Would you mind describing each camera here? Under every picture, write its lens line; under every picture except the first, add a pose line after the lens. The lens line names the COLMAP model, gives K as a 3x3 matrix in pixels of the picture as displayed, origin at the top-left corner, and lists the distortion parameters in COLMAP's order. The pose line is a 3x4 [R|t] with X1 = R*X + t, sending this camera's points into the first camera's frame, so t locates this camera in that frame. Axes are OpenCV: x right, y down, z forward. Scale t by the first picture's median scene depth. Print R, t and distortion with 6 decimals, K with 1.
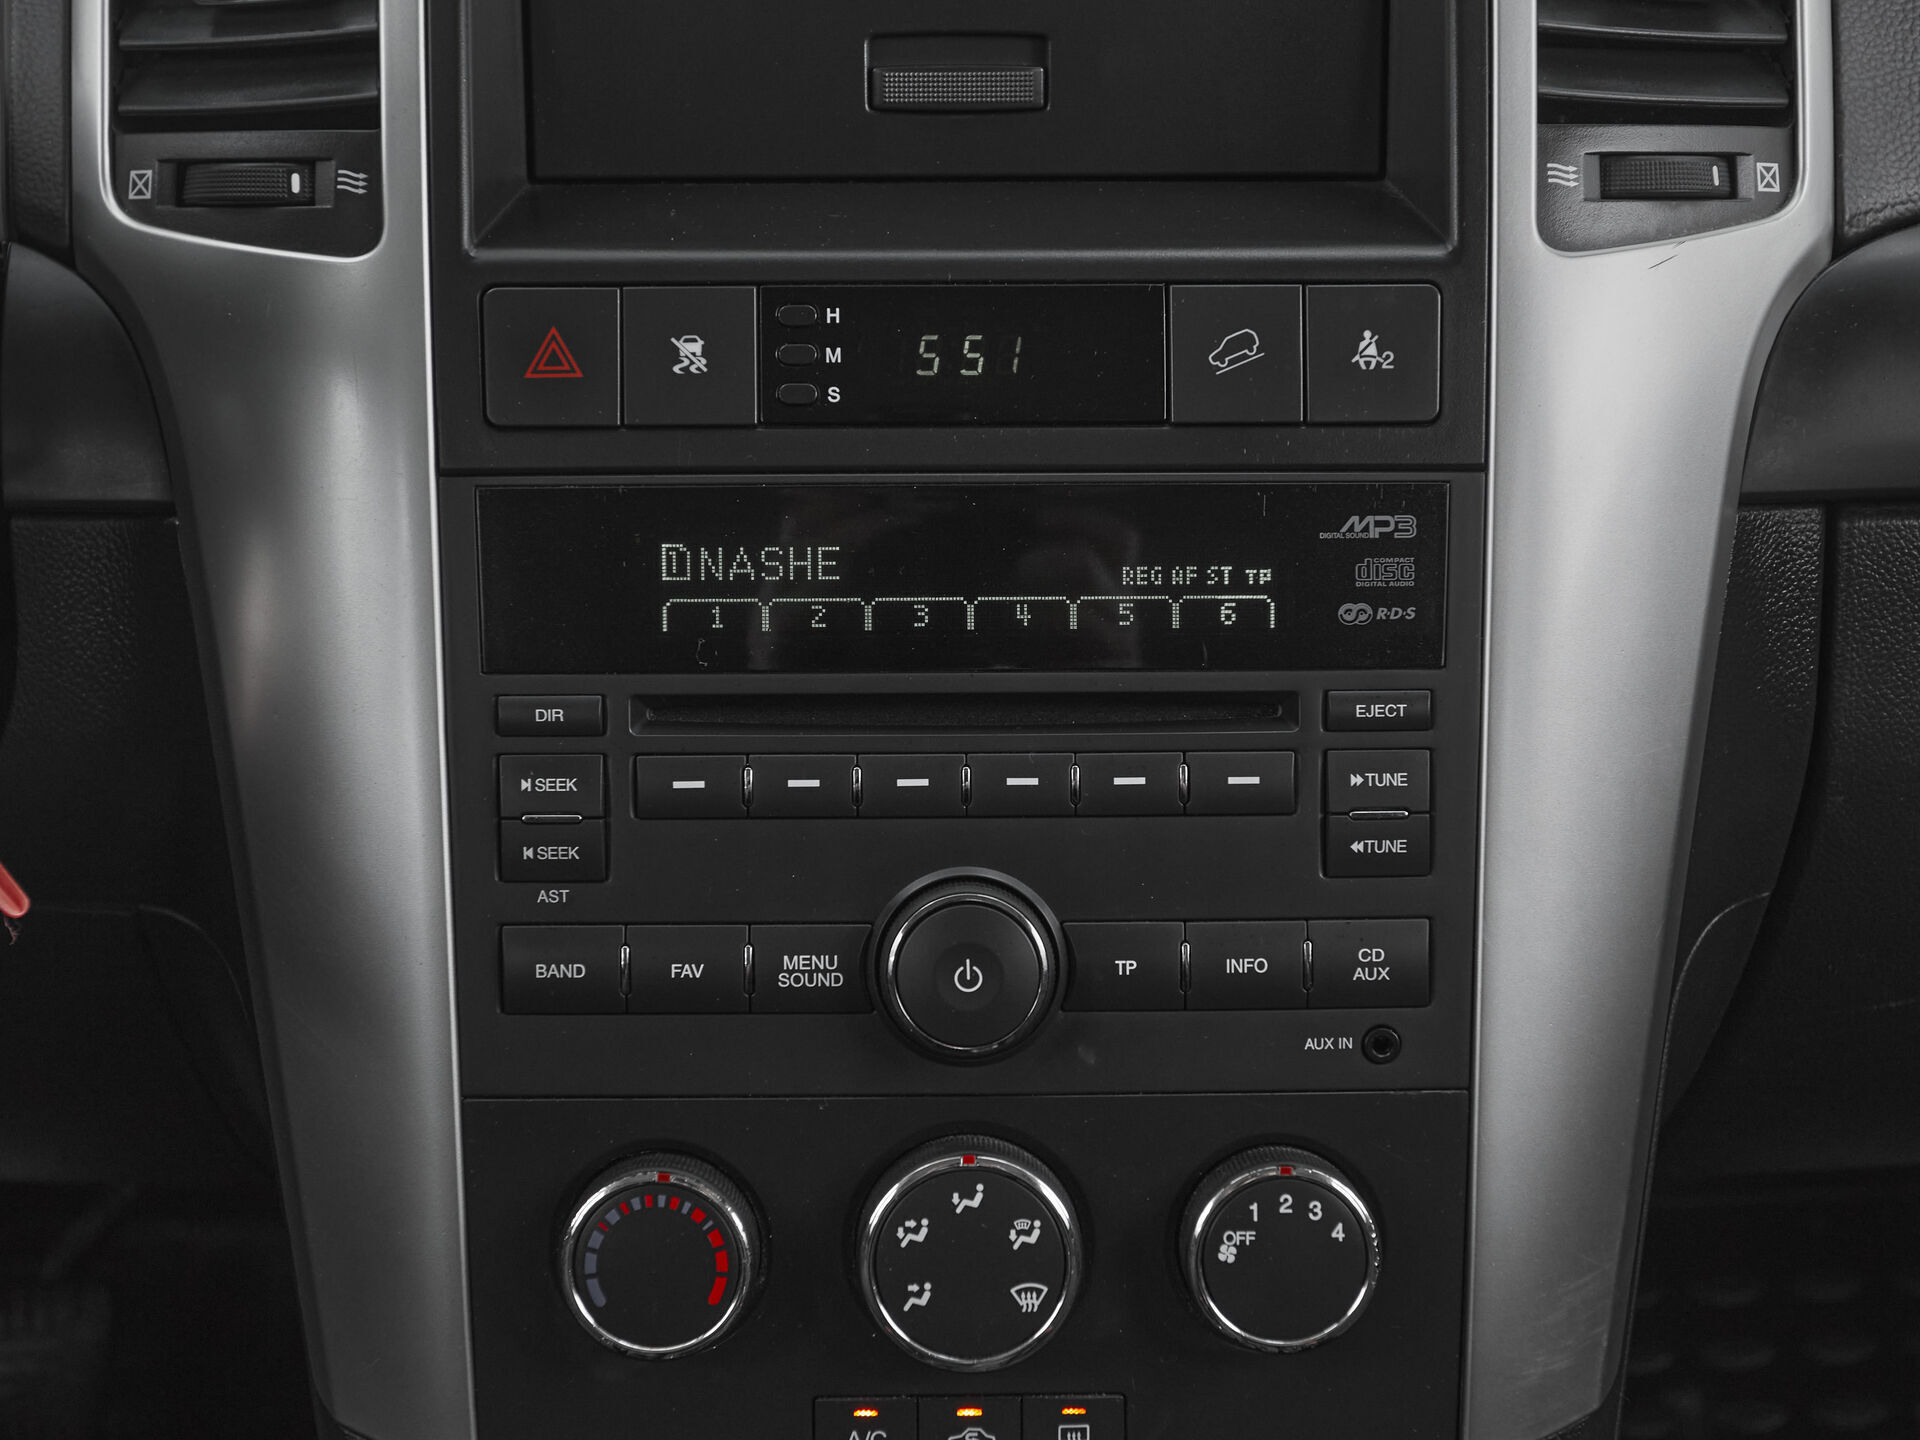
lens RADIAL K [[3066.4, 0, 960.0], [0, 3066.4, 720.0], [0, 0, 1]] dist [0.011797, 0.109788]
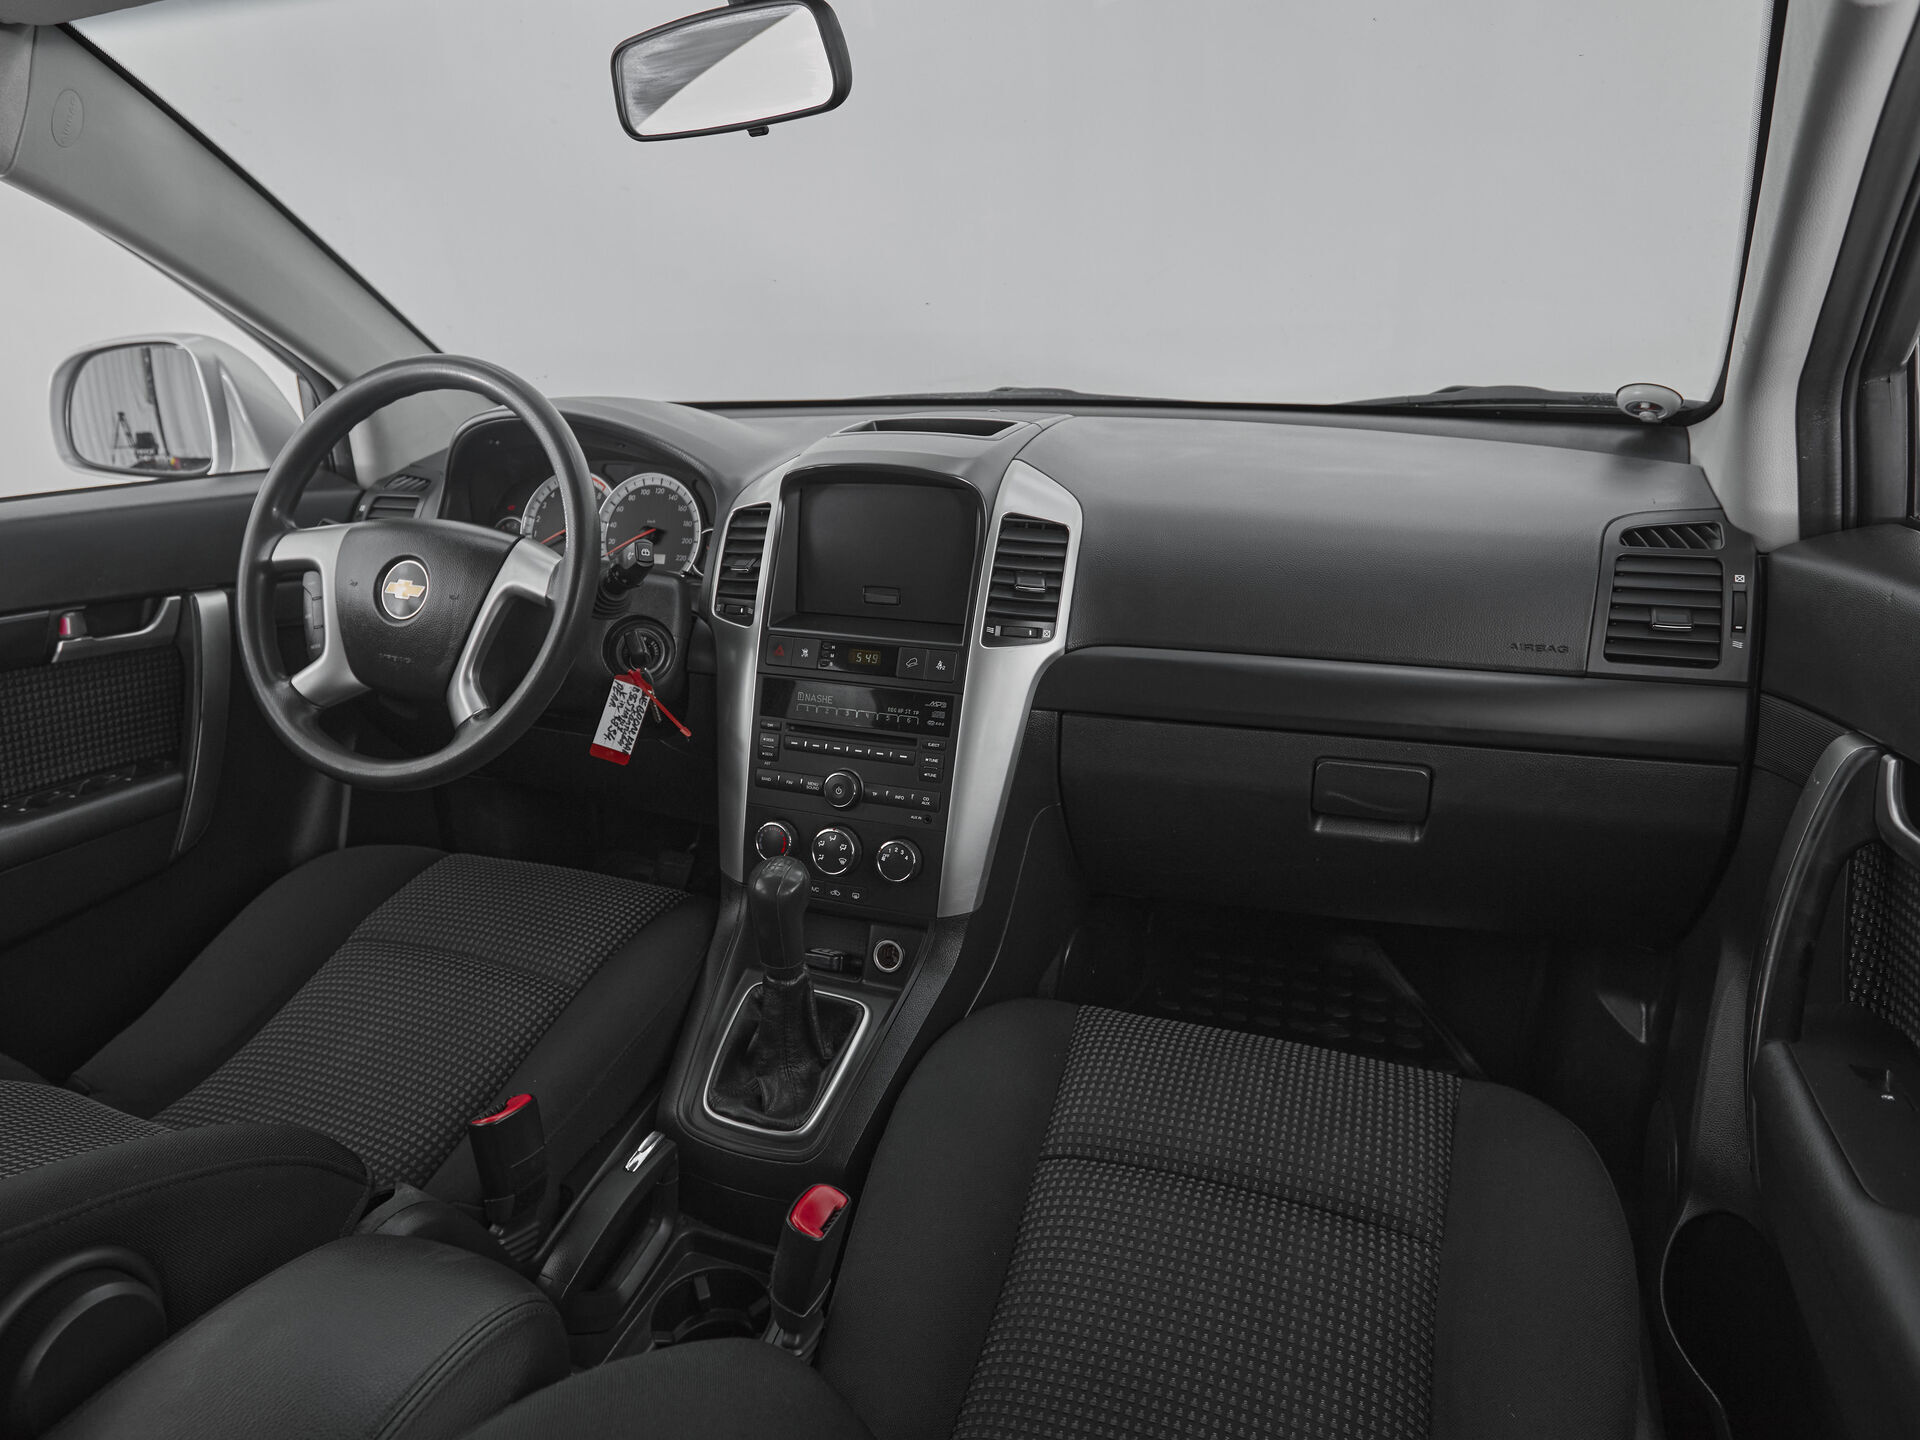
lens RADIAL K [[1186.4, 0, 906.1], [0, 1186.4, 714.7], [0, 0, 1]] dist [0.001757, 0.001593]
pose [[0.917982, 0.107914, -0.381659, 0.757754], [-0.122998, 0.992289, -0.015269, -0.015527], [0.377068, 0.060960, 0.924177, -0.622002]]
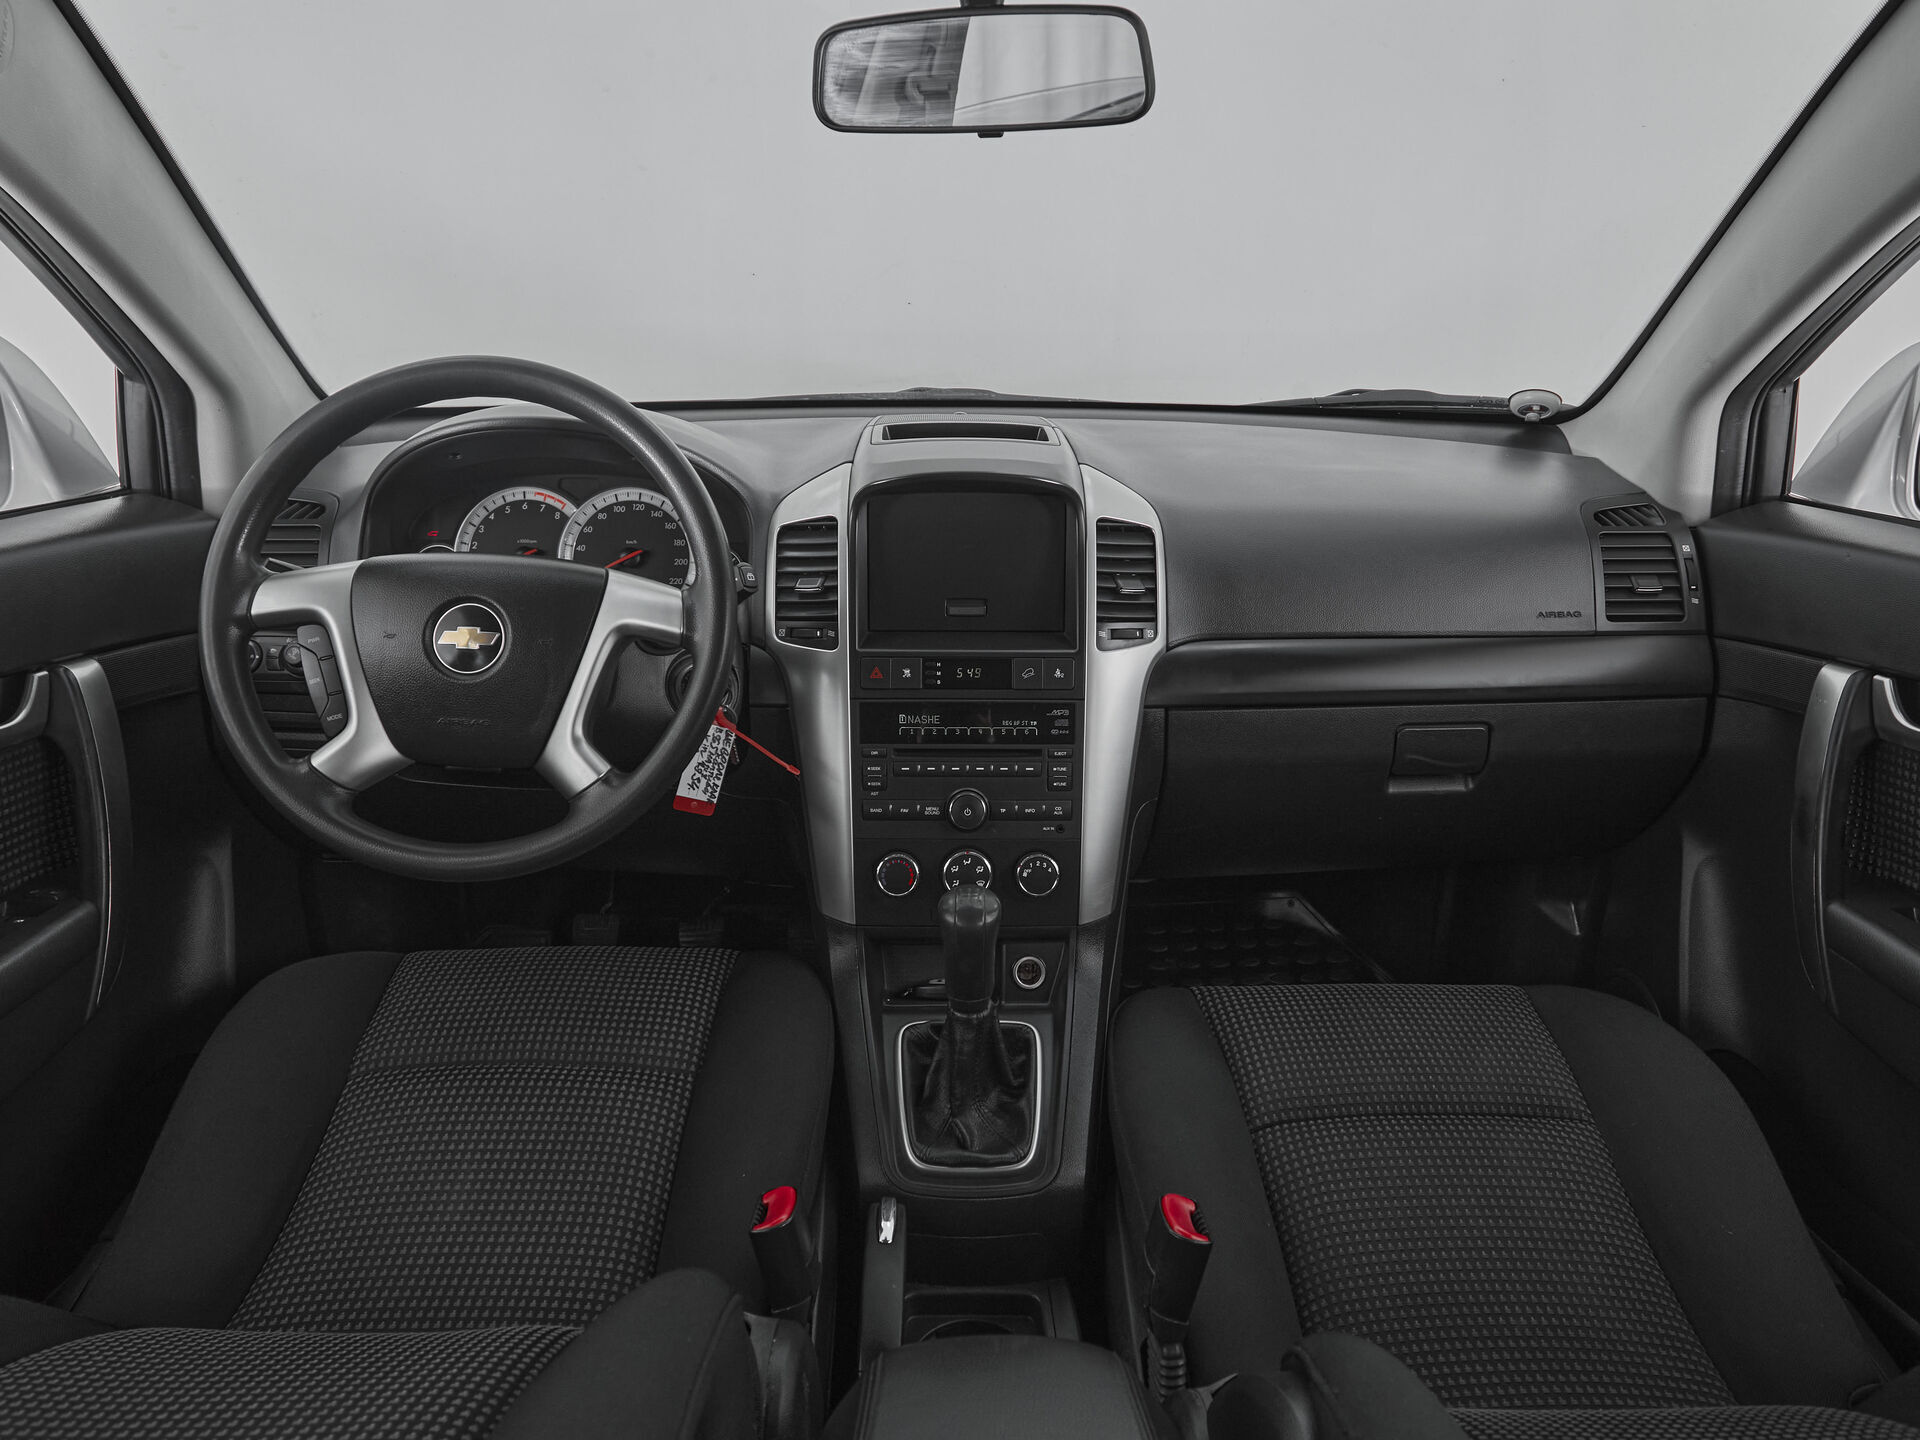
lens RADIAL K [[1255.9, 0, 948.5], [0, 1255.9, 729.7], [0, 0, 1]] dist [-0.007797, -0.002620]
pose [[0.999938, 0.008570, -0.007082, -0.013052], [-0.008811, 0.999358, -0.034728, 0.026987], [0.006780, 0.034788, 0.999372, -0.827289]]
